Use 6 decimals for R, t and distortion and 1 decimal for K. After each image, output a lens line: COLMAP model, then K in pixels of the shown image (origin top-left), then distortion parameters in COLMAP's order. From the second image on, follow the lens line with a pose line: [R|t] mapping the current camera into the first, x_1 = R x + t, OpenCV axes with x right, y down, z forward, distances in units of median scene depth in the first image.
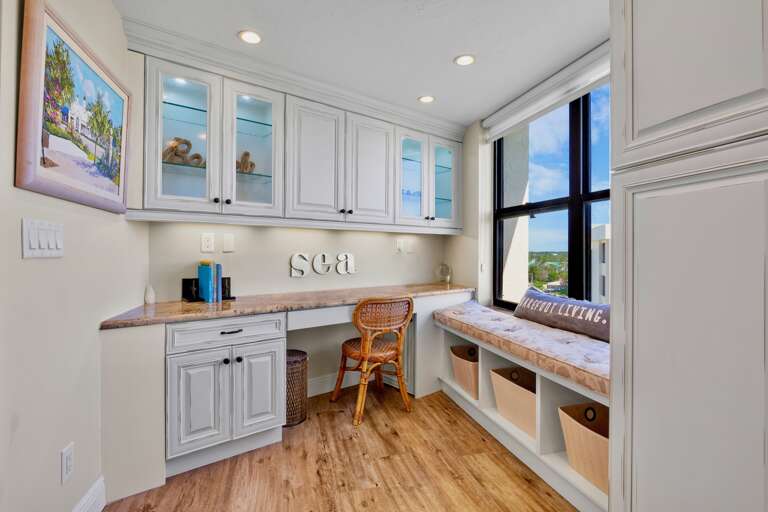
lens RADIAL K [[384.4, 0, 384.0], [0, 384.4, 249.0], [0, 0, 1]] dist [0.003944, 0.000628]
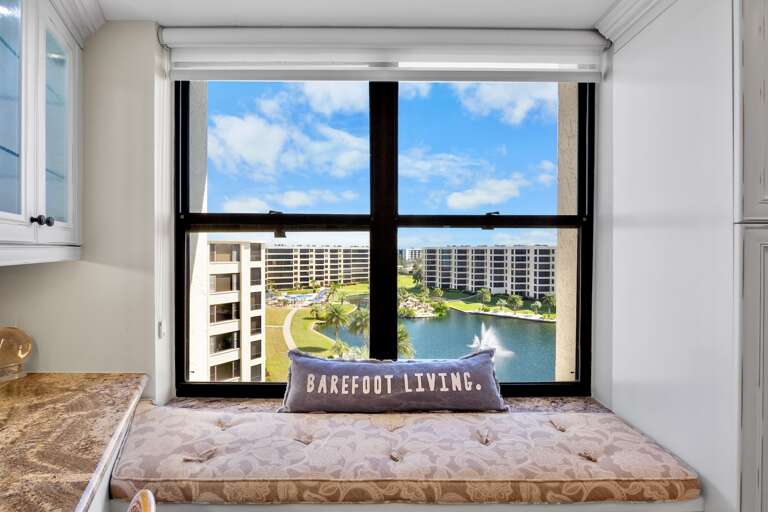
lens RADIAL K [[384.4, 0, 384.0], [0, 384.4, 249.0], [0, 0, 1]] dist [0.003944, 0.000628]
pose [[0.248621, 0.004545, 0.968590, -0.171363], [-0.007250, 0.999970, -0.002831, -0.064331], [-0.968574, -0.006319, 0.248646, 0.716288]]
